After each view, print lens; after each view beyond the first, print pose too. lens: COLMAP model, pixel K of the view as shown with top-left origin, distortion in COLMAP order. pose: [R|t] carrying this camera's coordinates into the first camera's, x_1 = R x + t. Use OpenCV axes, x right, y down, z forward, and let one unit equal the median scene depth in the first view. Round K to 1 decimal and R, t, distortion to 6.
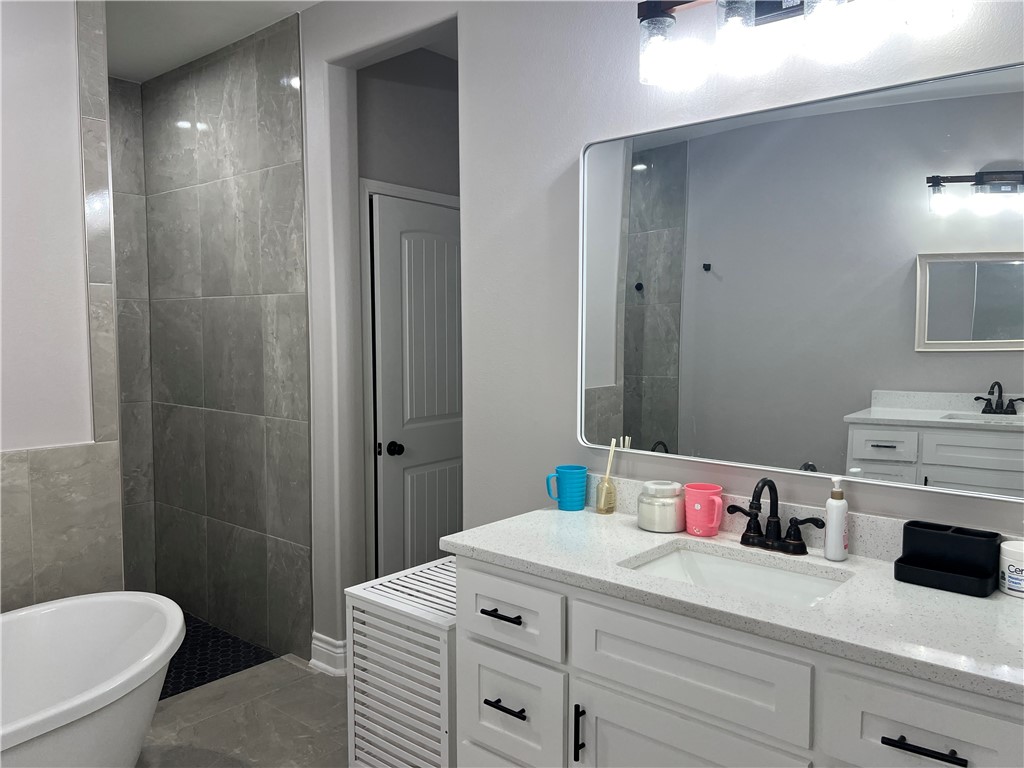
lens RADIAL K [[777.2, 0, 516.7], [0, 777.2, 386.2], [0, 0, 1]] dist [0.053578, -0.067652]
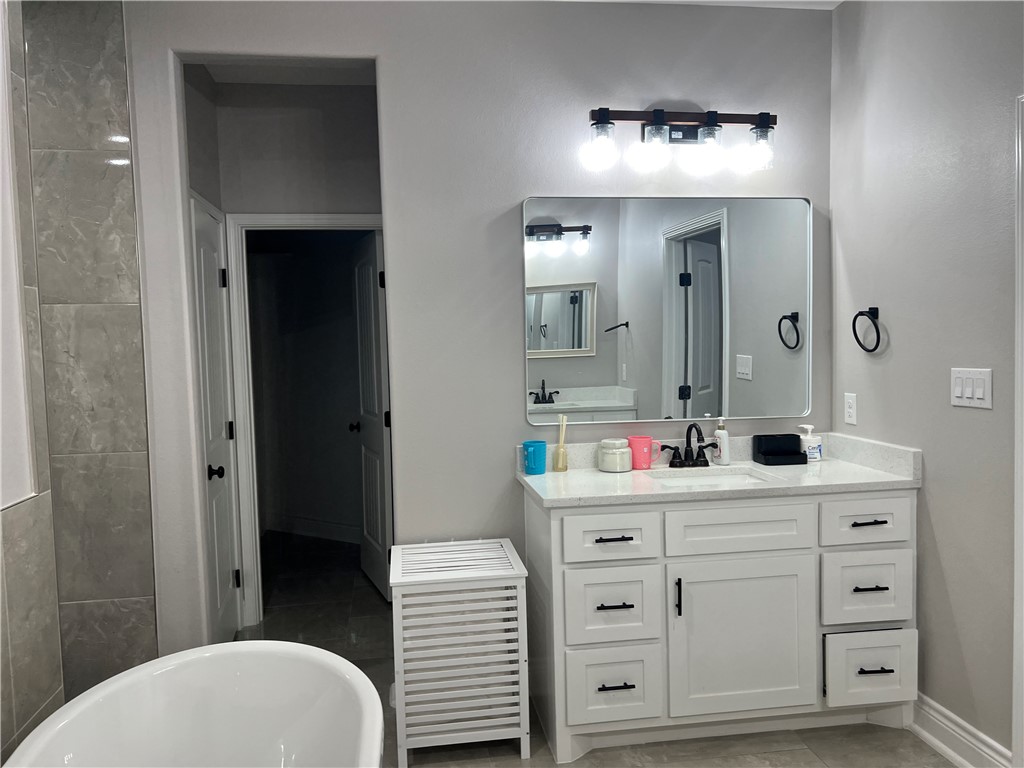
lens RADIAL K [[777.2, 0, 516.0], [0, 777.2, 385.5], [0, 0, 1]] dist [0.053578, -0.067652]
pose [[0.653451, -0.064809, 0.754189, -0.661080], [0.078756, 0.996742, 0.017416, -0.010641], [-0.752861, 0.048016, 0.656426, 0.115472]]
